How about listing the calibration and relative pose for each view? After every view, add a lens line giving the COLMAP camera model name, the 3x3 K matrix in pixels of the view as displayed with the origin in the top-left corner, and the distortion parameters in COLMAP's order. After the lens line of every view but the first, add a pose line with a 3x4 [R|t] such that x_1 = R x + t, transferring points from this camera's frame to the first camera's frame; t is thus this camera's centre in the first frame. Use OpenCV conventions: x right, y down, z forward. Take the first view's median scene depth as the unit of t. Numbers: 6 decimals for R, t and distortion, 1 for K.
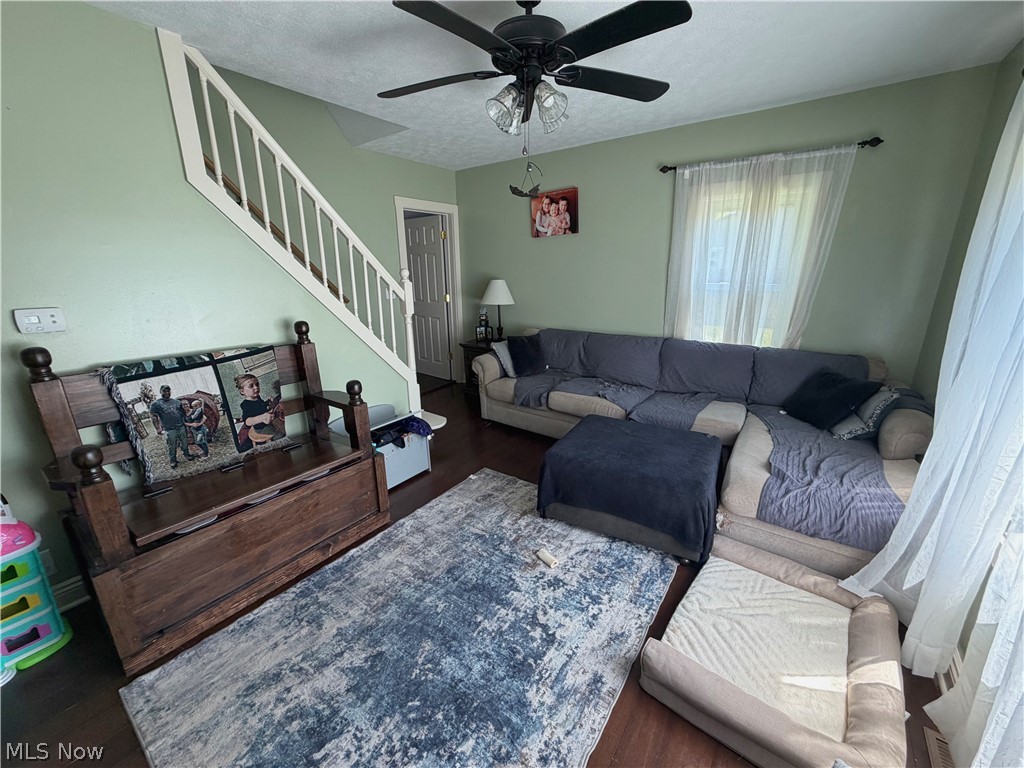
lens RADIAL K [[412.3, 0, 508.2], [0, 412.3, 380.8], [0, 0, 1]] dist [0.001355, -0.000452]
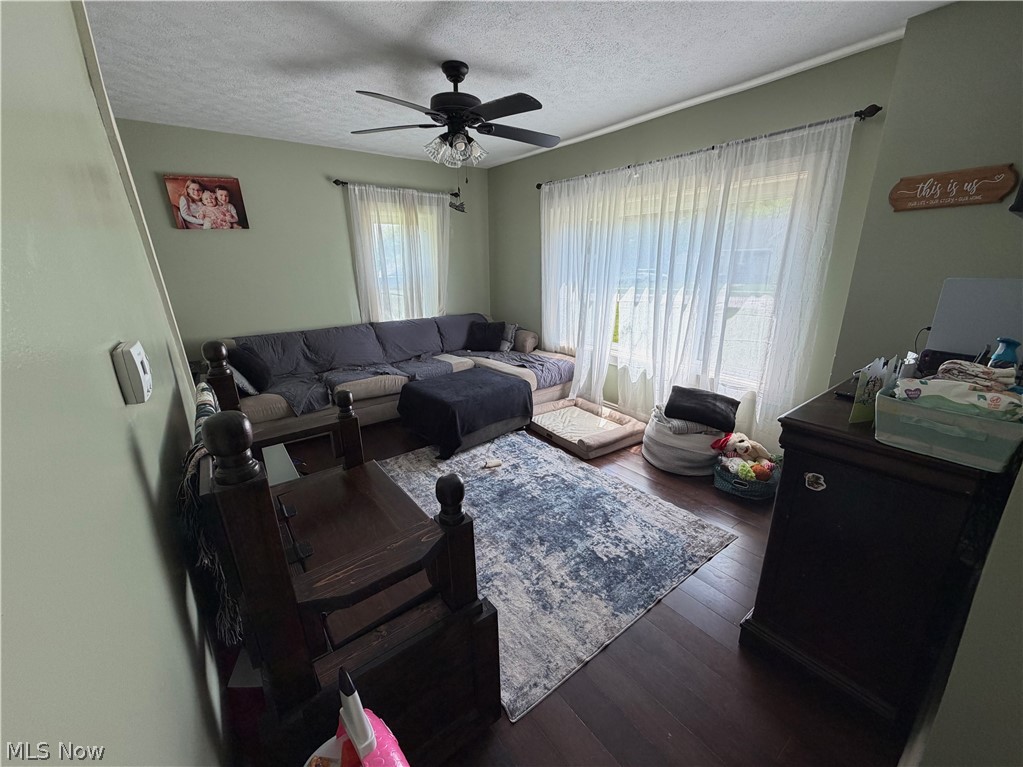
lens RADIAL K [[411.9, 0, 509.5], [0, 411.9, 385.8], [0, 0, 1]] dist [0.001355, -0.000452]
pose [[0.285014, -0.267595, 0.920413, -1.067206], [0.266410, 0.944521, 0.192108, -0.084624], [-0.920757, 0.190453, 0.340492, 0.377211]]
